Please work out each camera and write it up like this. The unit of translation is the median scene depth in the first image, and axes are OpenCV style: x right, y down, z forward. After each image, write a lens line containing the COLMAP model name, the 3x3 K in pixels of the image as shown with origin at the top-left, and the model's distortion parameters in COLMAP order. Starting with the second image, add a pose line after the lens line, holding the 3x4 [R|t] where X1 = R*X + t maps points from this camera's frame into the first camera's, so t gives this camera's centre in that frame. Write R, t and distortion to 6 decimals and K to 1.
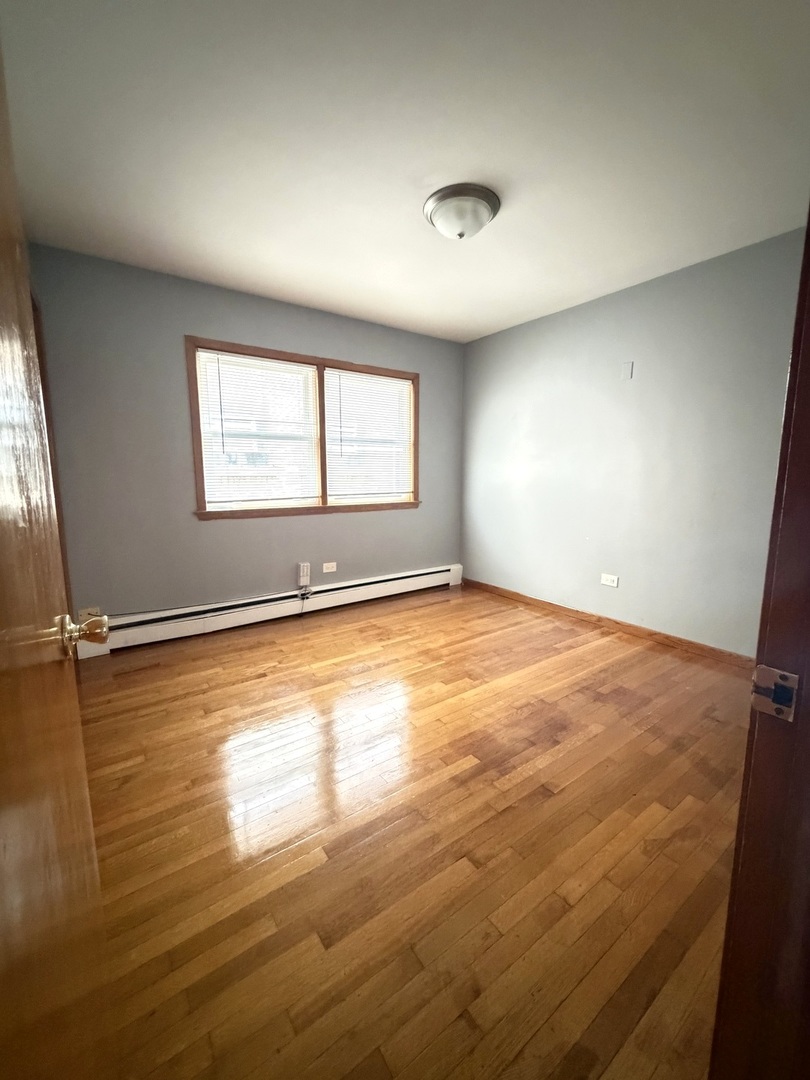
lens RADIAL K [[431.4, 0, 406.4], [0, 431.4, 533.5], [0, 0, 1]] dist [0.000618, 0.000468]
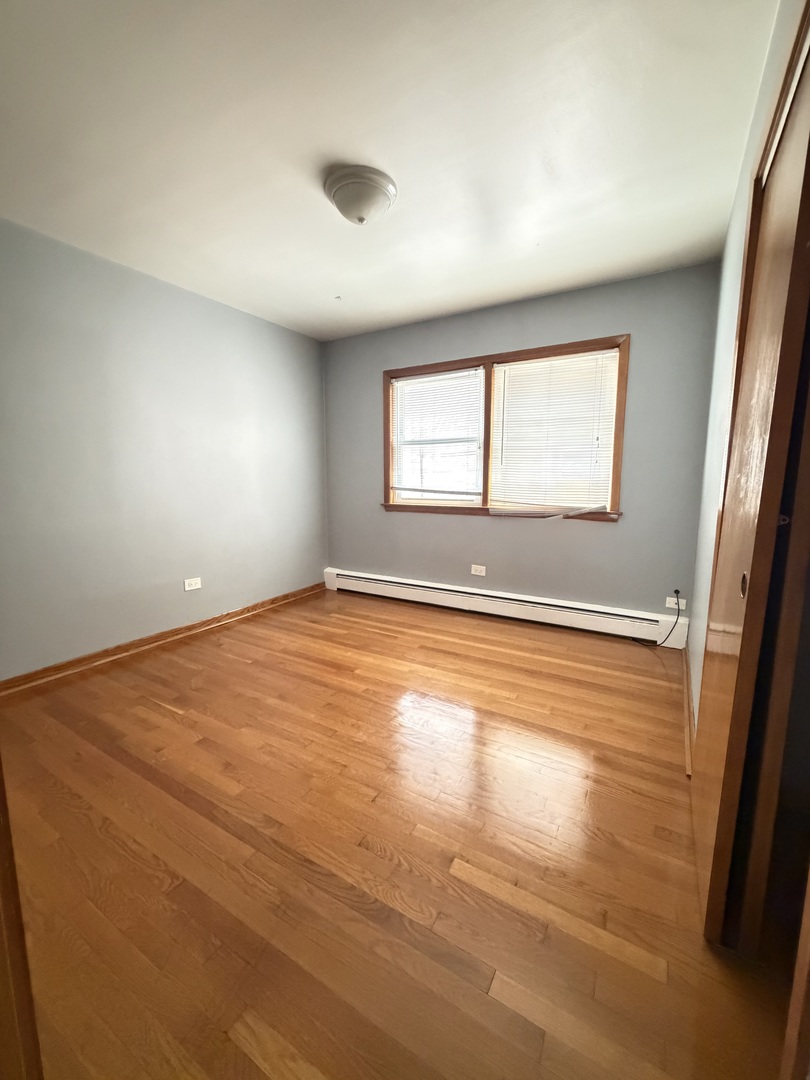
lens RADIAL K [[431.4, 0, 406.4], [0, 431.4, 533.5], [0, 0, 1]] dist [0.000618, 0.000468]
pose [[0.410115, 0.123288, -0.903663, 0.641238], [-0.129045, 0.988697, 0.076324, -0.060516], [0.902859, 0.085311, 0.421389, 0.446603]]
